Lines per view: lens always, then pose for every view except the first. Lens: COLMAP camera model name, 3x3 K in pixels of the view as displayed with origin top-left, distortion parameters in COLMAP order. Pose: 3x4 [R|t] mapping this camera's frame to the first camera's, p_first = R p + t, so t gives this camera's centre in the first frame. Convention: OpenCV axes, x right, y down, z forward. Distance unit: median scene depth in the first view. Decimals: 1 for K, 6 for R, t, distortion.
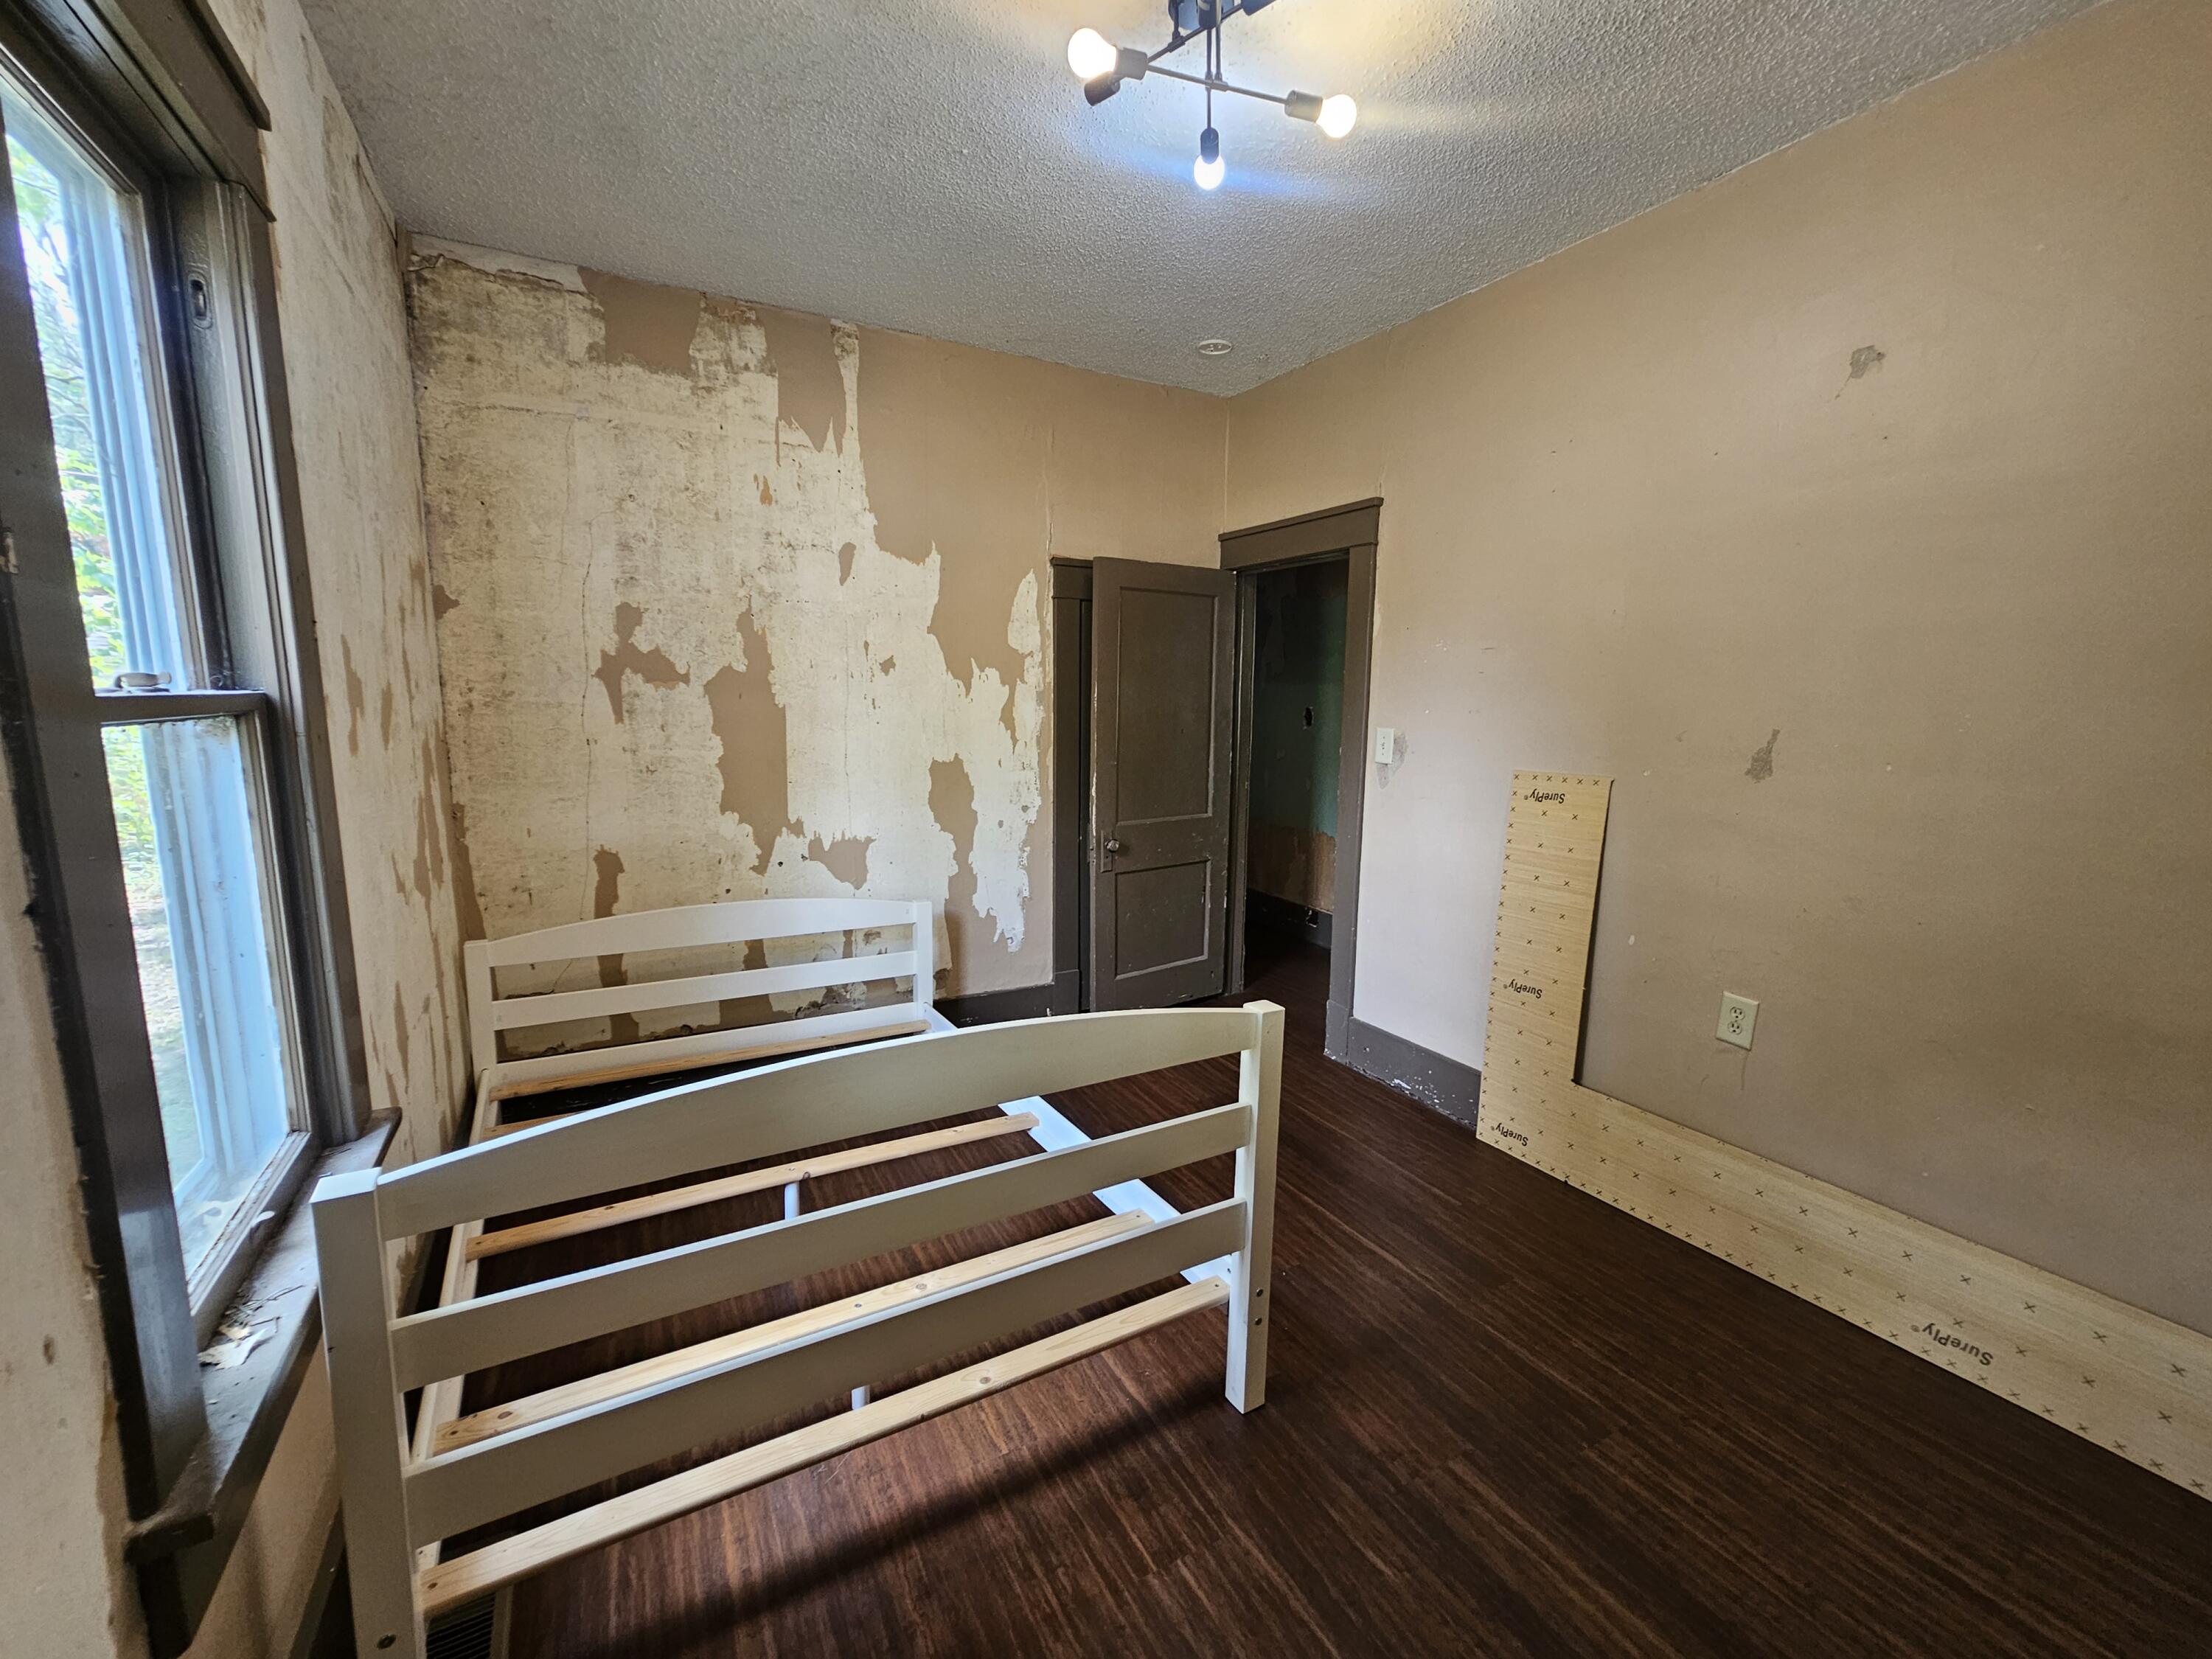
lens RADIAL K [[918.2, 0, 1096.5], [0, 918.2, 841.9], [0, 0, 1]] dist [0.002640, -0.004519]
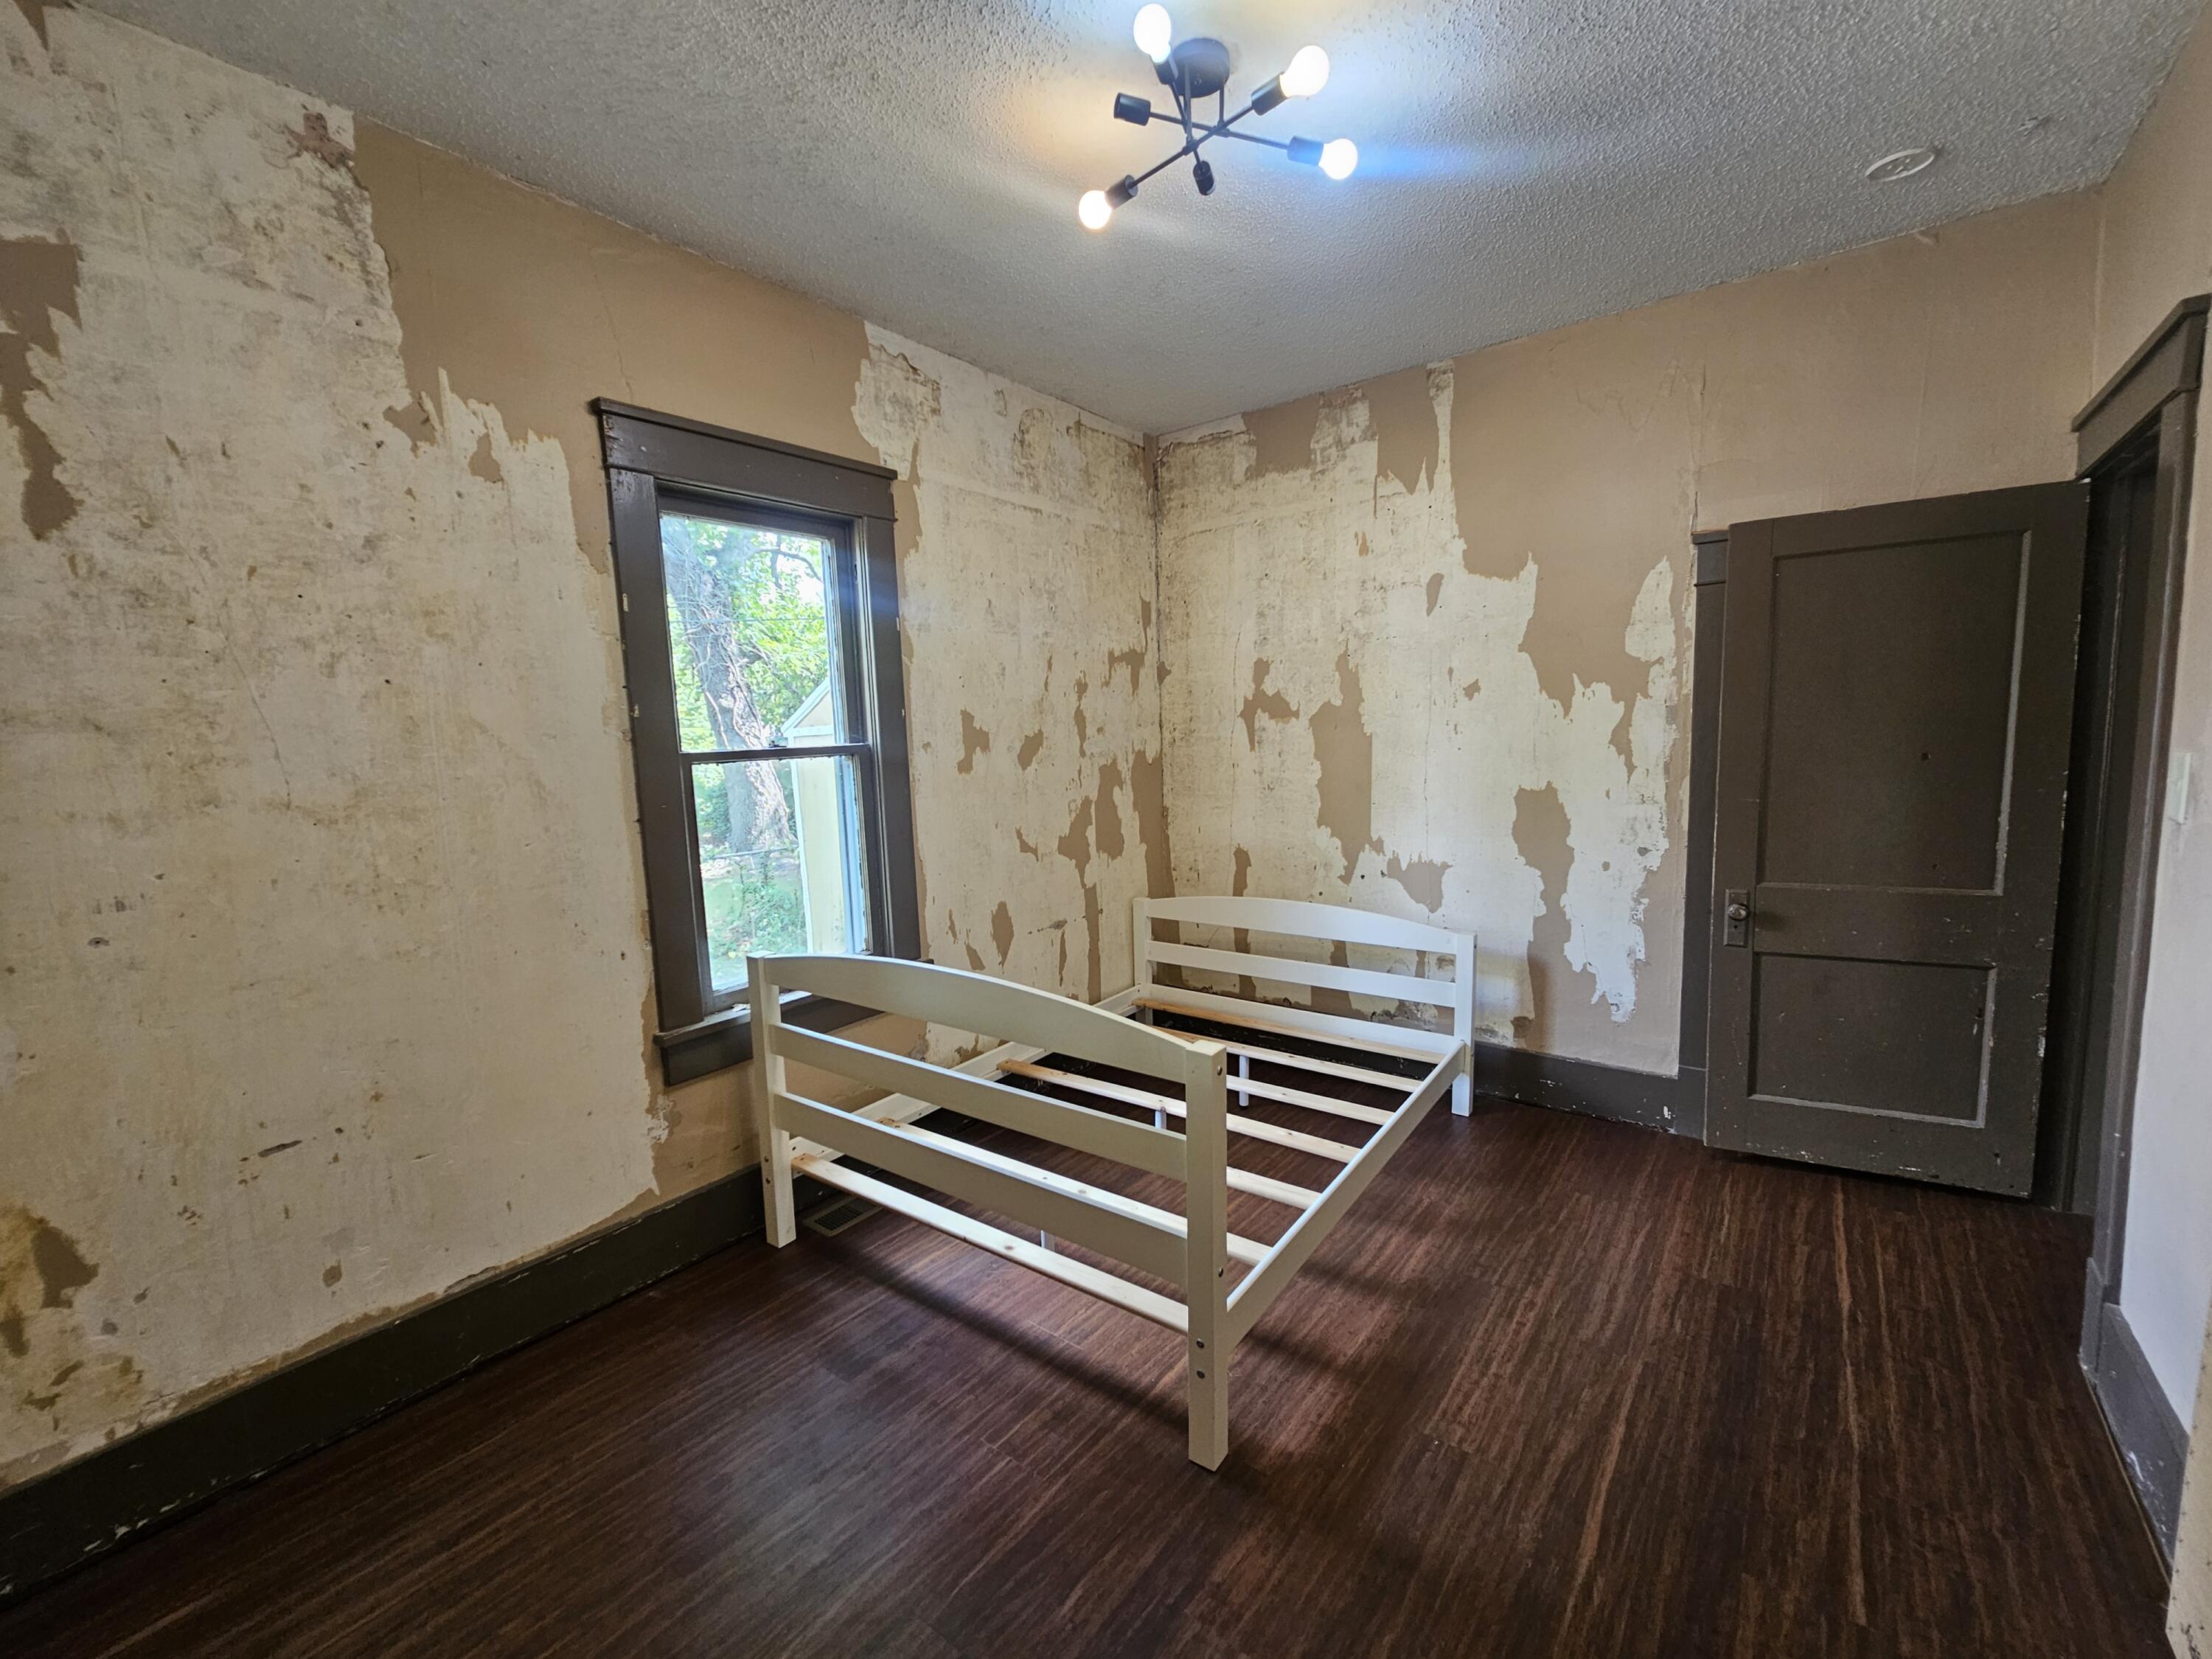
lens RADIAL K [[918.2, 0, 1096.5], [0, 918.2, 841.9], [0, 0, 1]] dist [0.002640, -0.004519]
pose [[0.397758, 0.085674, -0.913482, 0.559846], [-0.102344, 0.993560, 0.048621, -0.040660], [0.911764, 0.074150, 0.403965, 0.271351]]
